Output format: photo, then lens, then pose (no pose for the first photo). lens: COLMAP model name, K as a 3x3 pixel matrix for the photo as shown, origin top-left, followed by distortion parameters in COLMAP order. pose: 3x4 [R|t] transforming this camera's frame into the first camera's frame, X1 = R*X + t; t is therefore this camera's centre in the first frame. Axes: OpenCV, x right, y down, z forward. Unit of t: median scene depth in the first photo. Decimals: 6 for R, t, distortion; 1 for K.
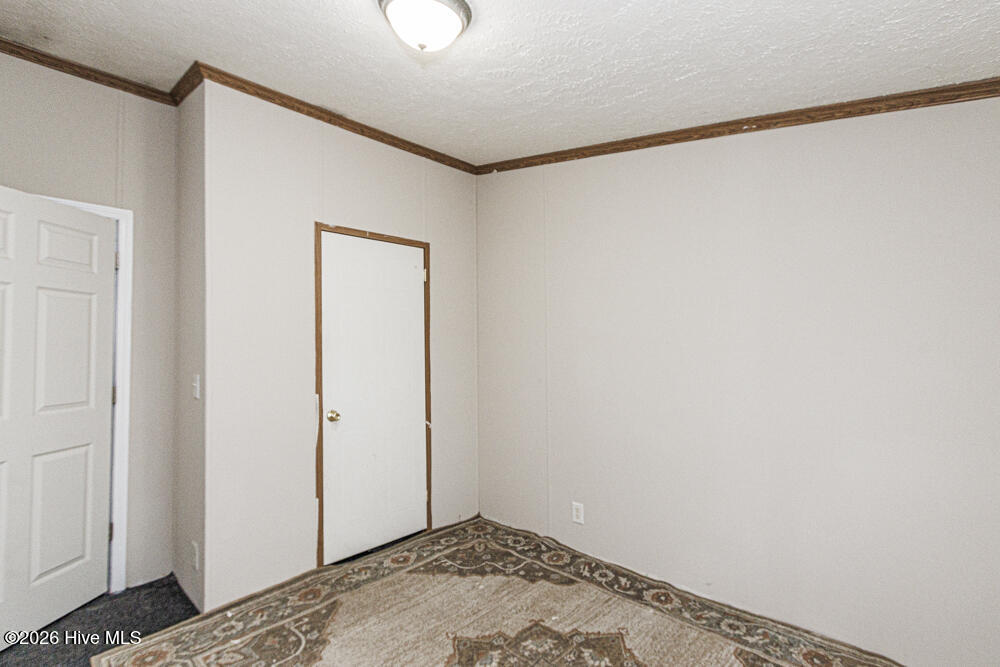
lens RADIAL K [[454.8, 0, 492.4], [0, 454.8, 336.0], [0, 0, 1]] dist [0.005367, -0.001645]
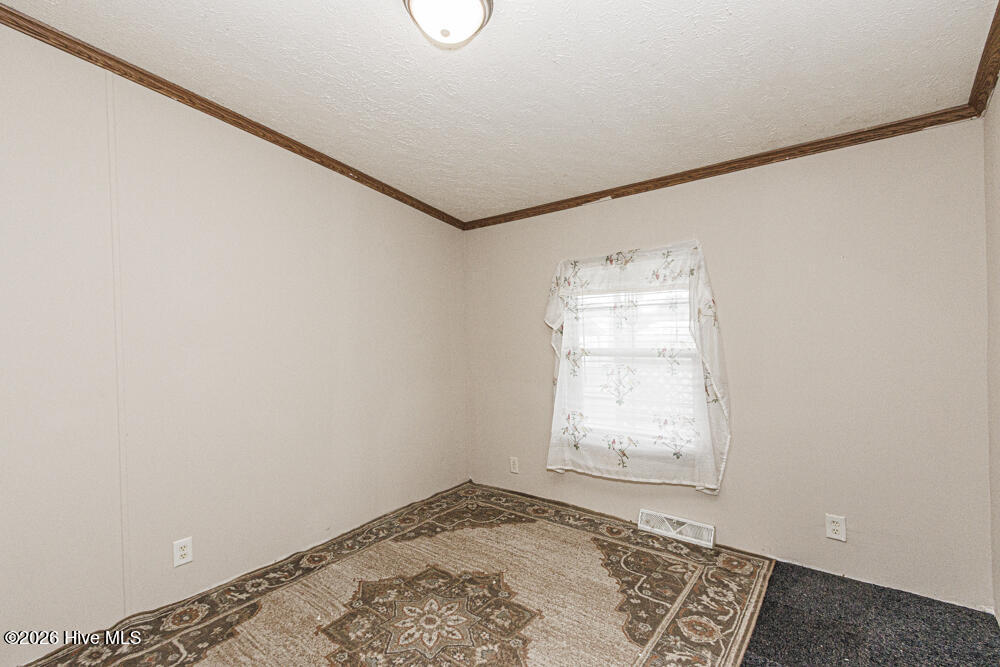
lens RADIAL K [[454.8, 0, 492.4], [0, 454.8, 336.0], [0, 0, 1]] dist [0.005367, -0.001645]
pose [[-0.076056, -0.012898, 0.997020, -0.755197], [-0.006423, 0.999902, 0.012445, 0.000793], [-0.997083, -0.005457, -0.076132, 0.623692]]
